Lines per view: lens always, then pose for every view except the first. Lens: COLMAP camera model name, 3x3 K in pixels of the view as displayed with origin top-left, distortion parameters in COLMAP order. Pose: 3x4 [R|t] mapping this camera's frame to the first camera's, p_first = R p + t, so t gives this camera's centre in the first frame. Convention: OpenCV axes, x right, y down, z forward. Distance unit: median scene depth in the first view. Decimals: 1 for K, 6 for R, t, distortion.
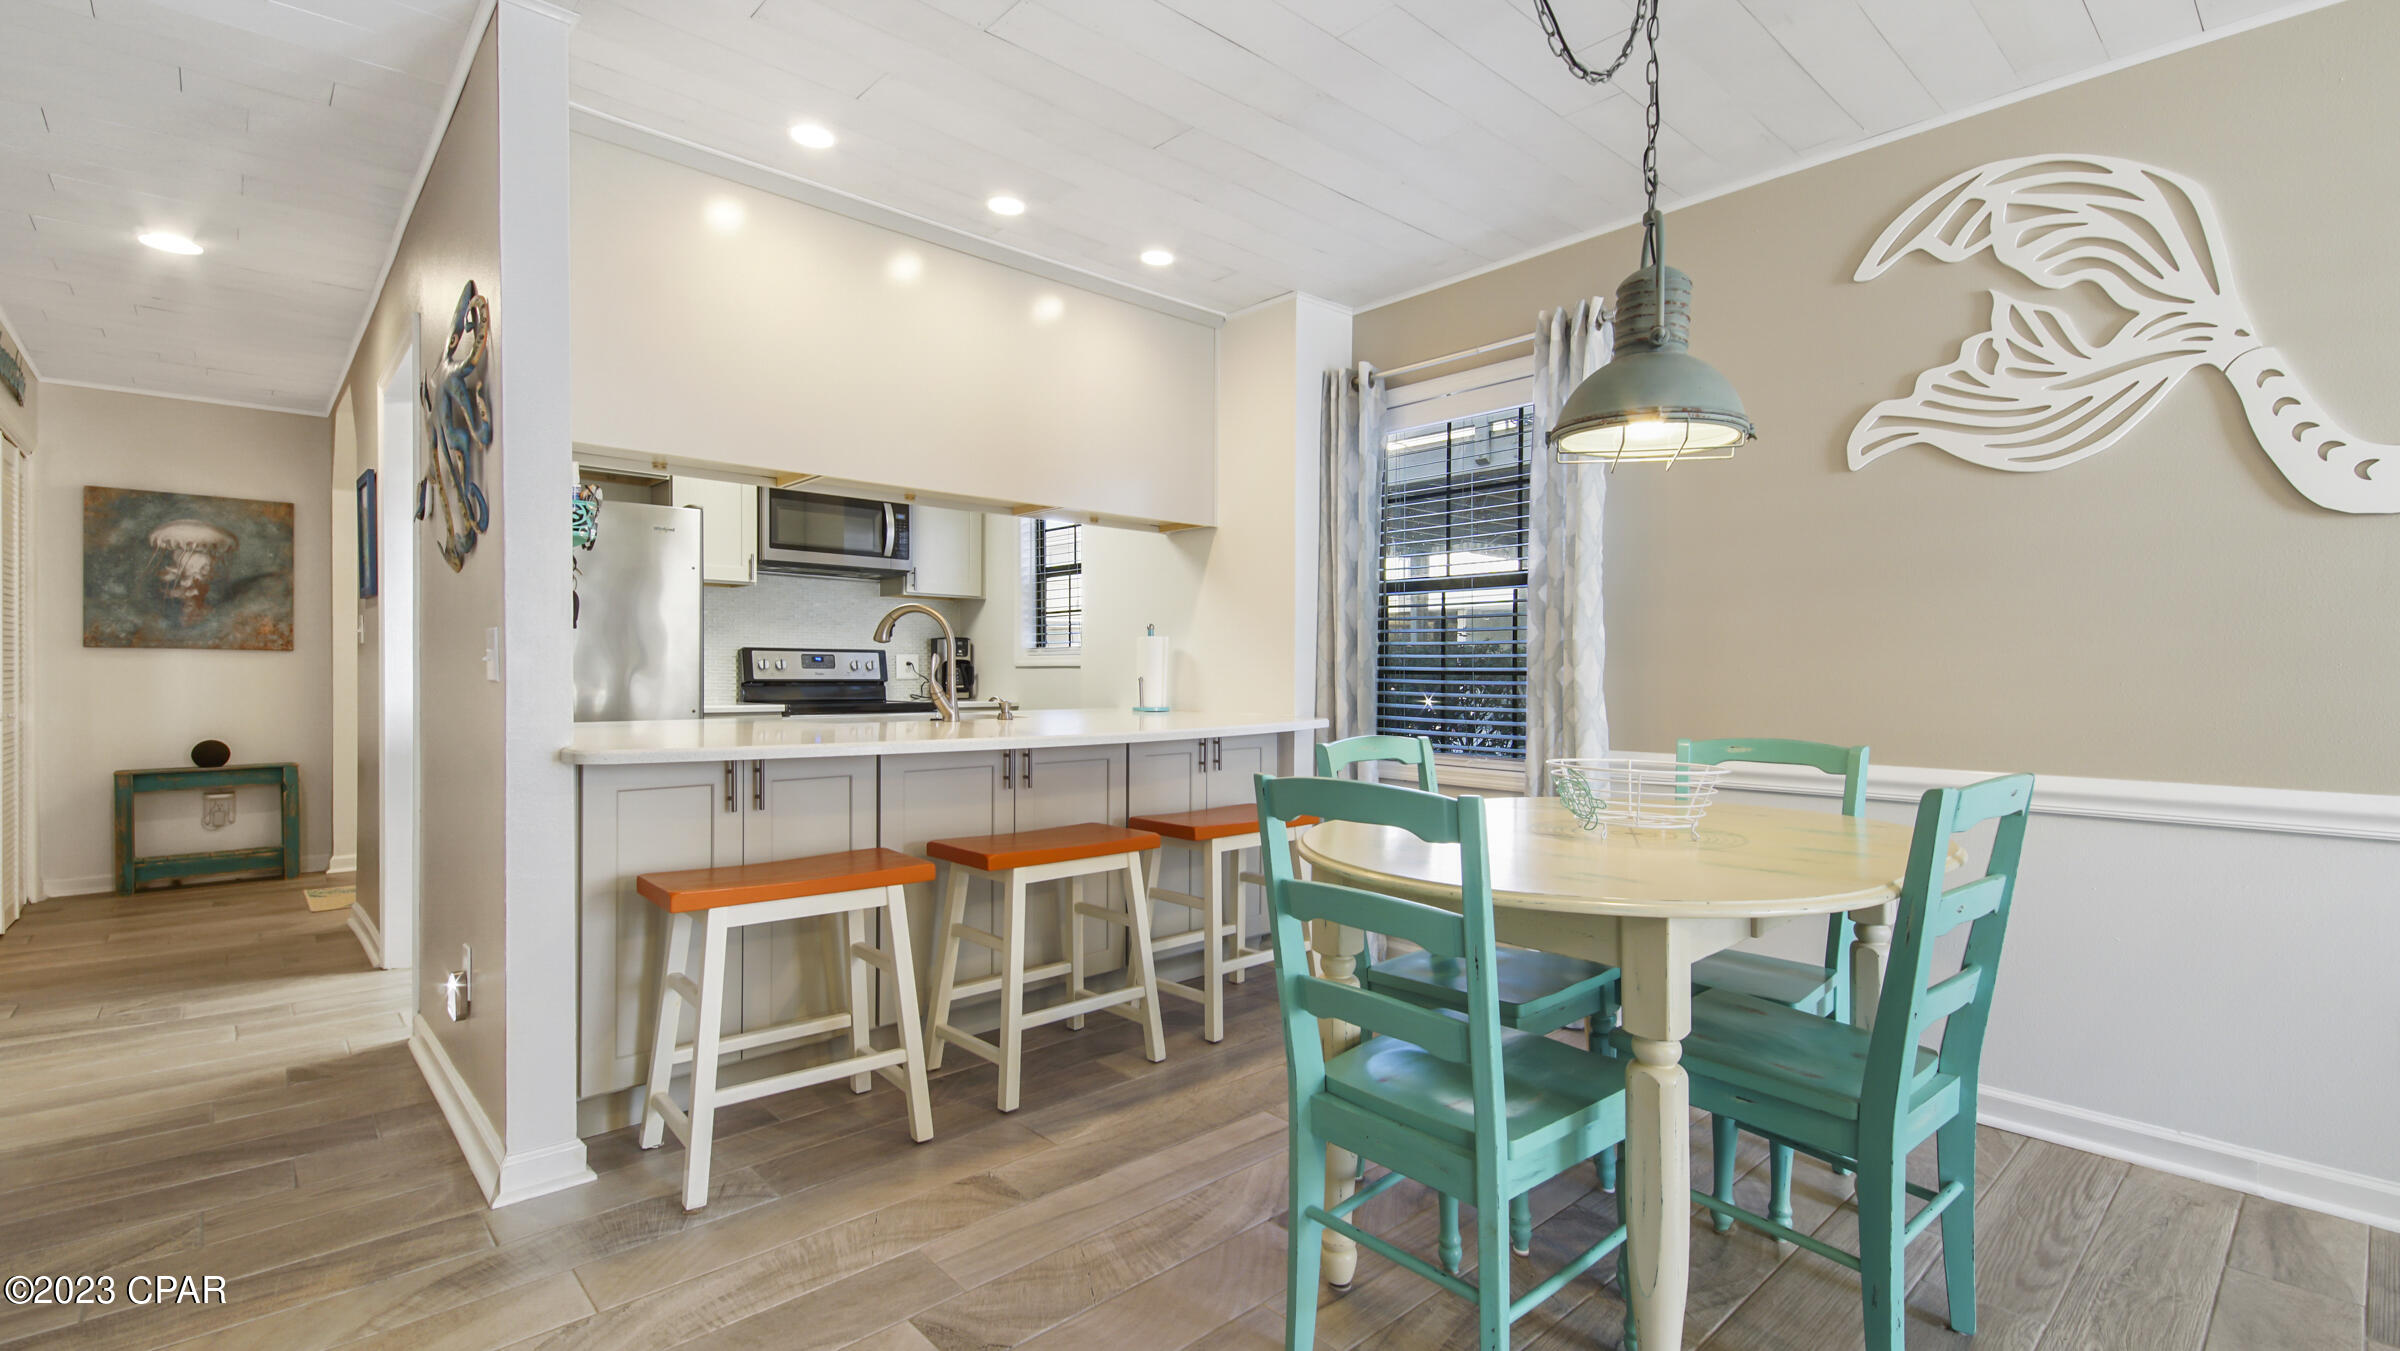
lens RADIAL K [[1075.5, 0, 1211.1], [0, 1075.5, 673.7], [0, 0, 1]] dist [0.017137, -0.007321]
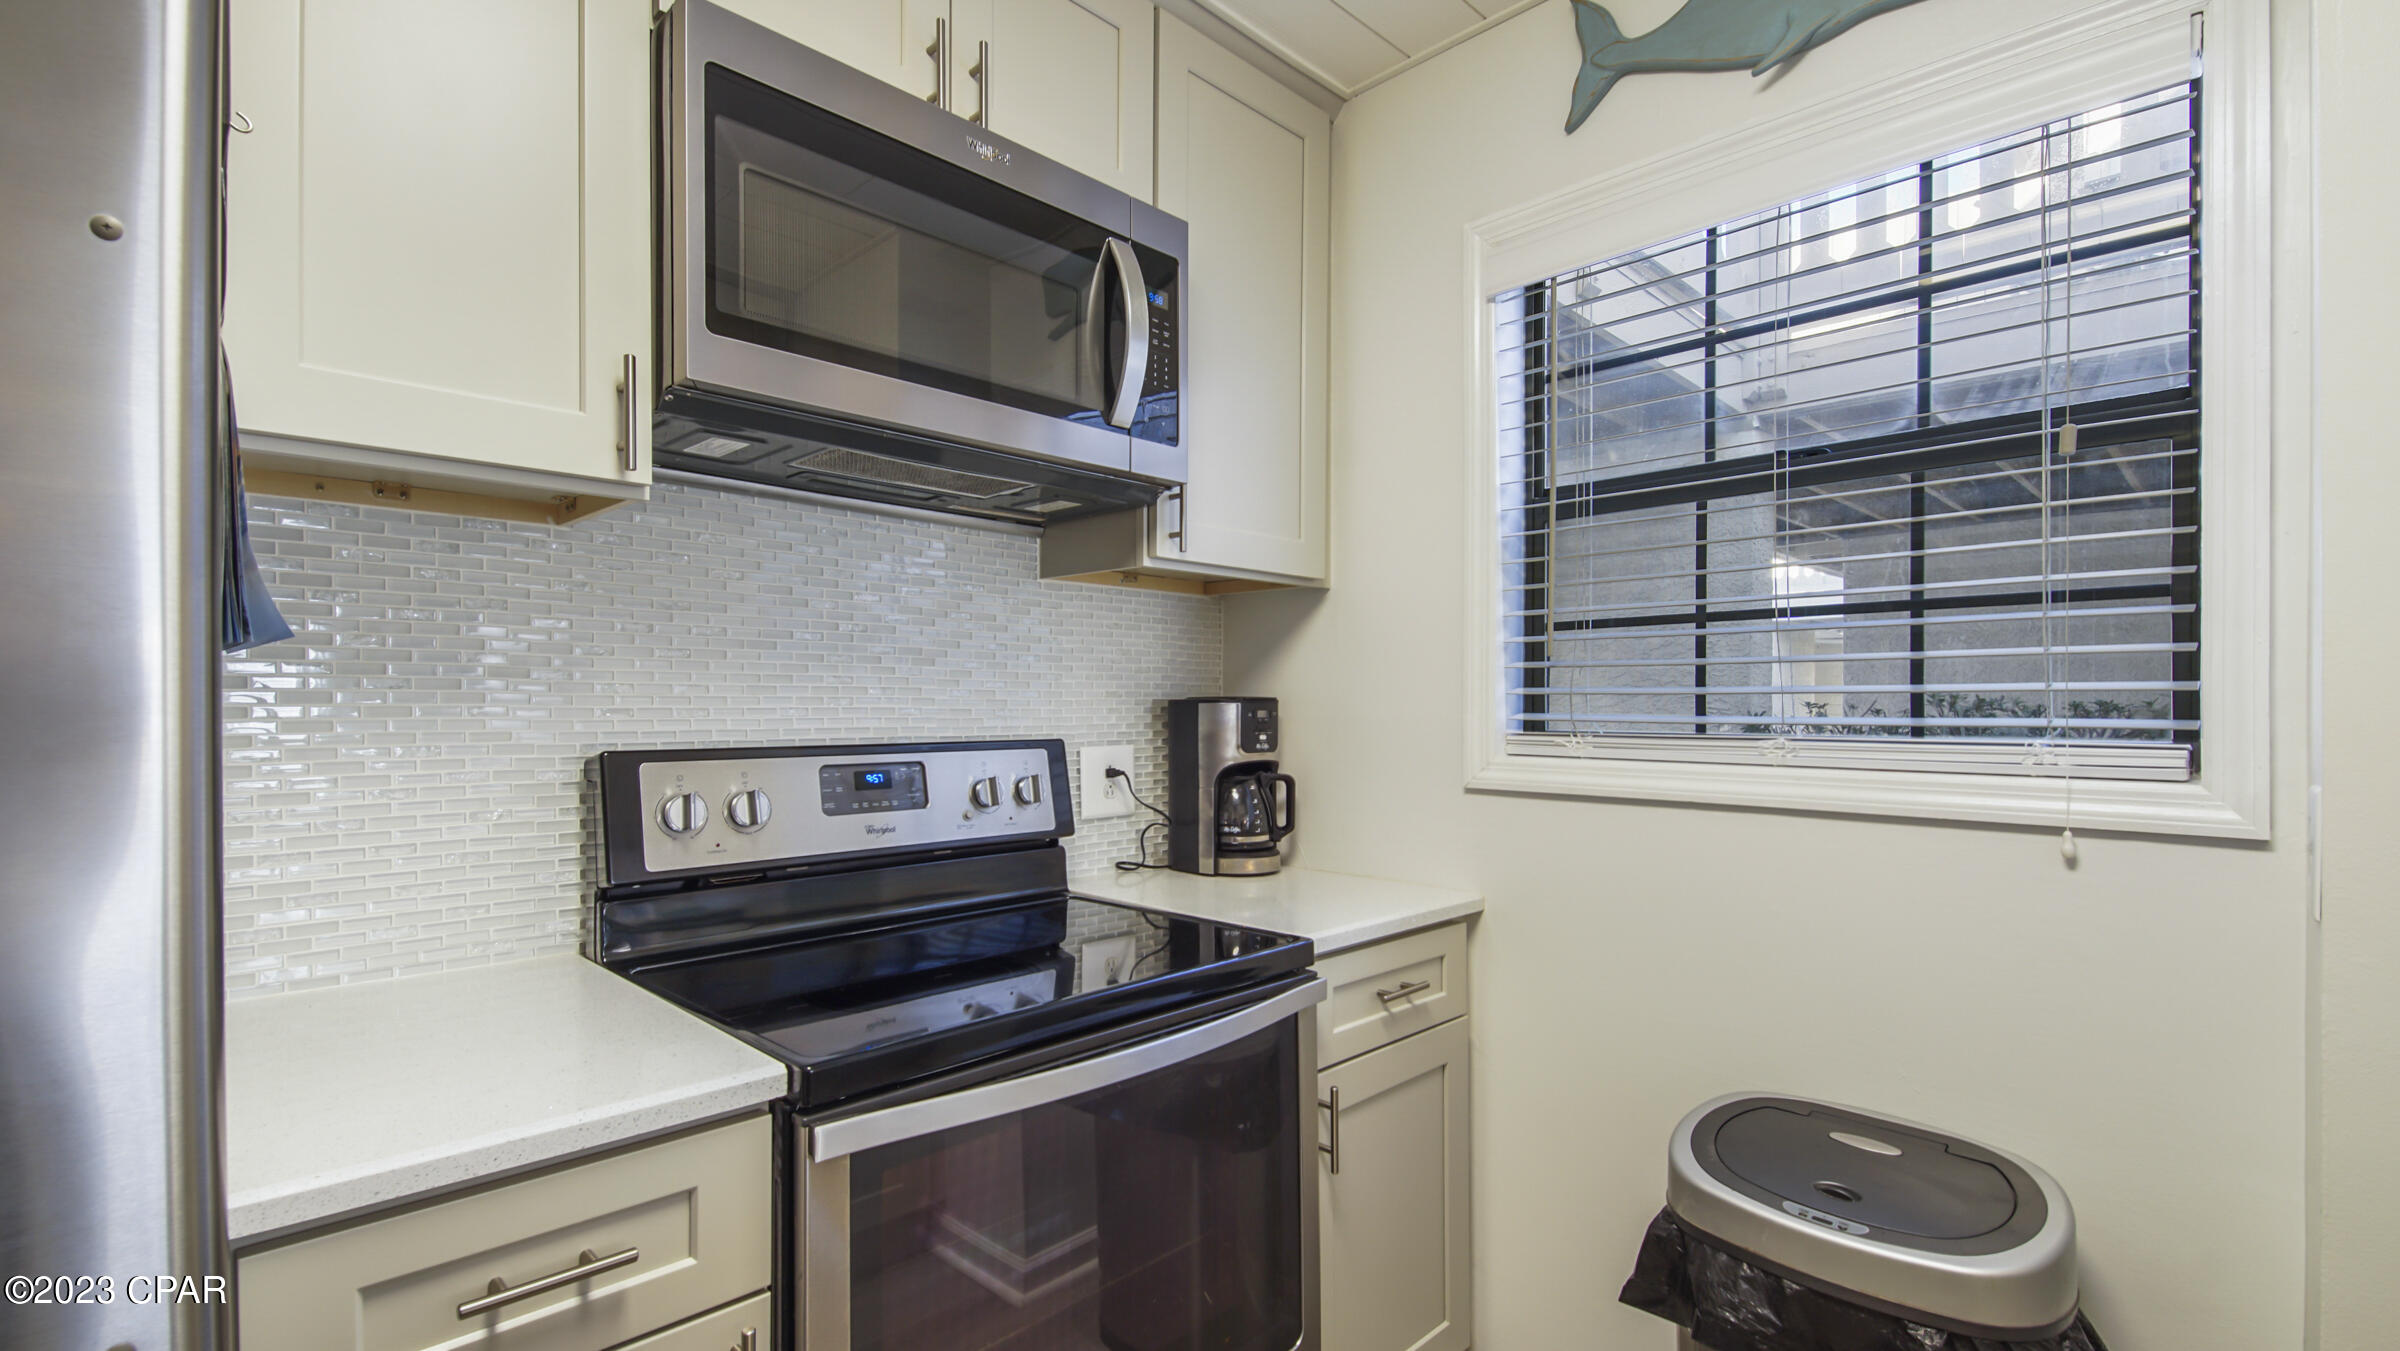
lens RADIAL K [[1075.5, 0, 1181.4], [0, 1075.5, 698.6], [0, 0, 1]] dist [0.017137, -0.007321]
pose [[0.999680, 0.001973, 0.025217, -0.294353], [-0.002011, 0.999997, 0.001450, -0.036996], [-0.025214, -0.001500, 0.999681, 0.719236]]
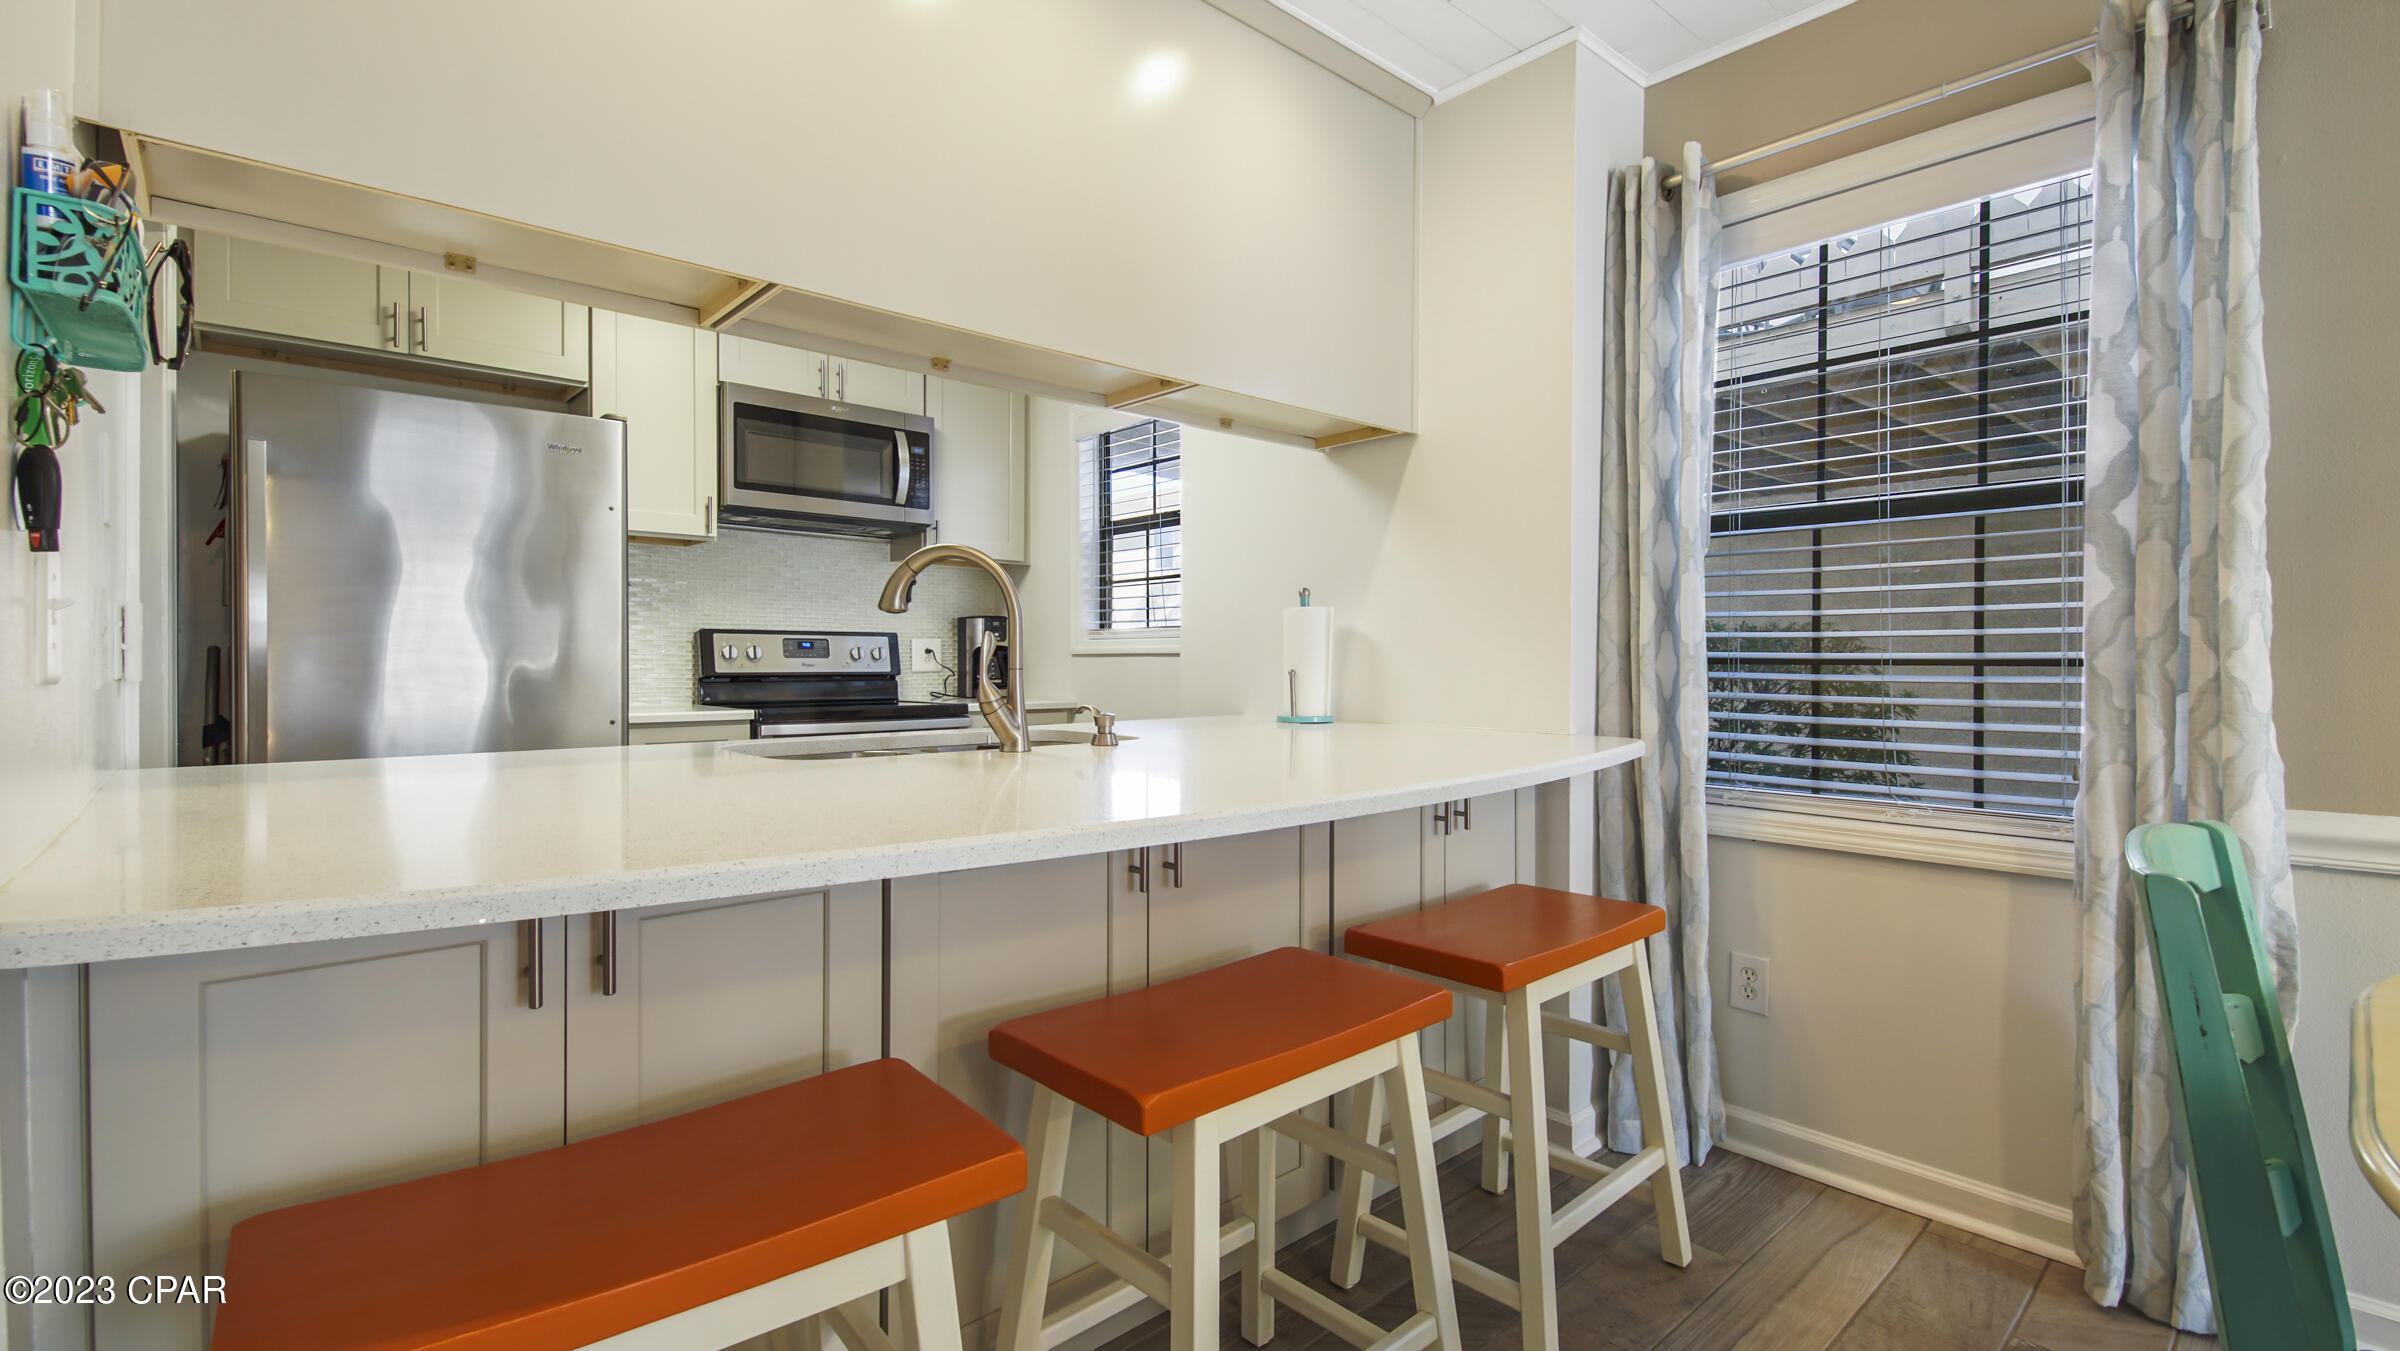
lens RADIAL K [[1075.5, 0, 1209.8], [0, 1075.5, 657.3], [0, 0, 1]] dist [0.017137, -0.007321]
pose [[0.999948, -0.002704, -0.009858, -0.084189], [0.002664, 0.999988, -0.004056, -0.001415], [0.009869, 0.004030, 0.999943, 0.274781]]
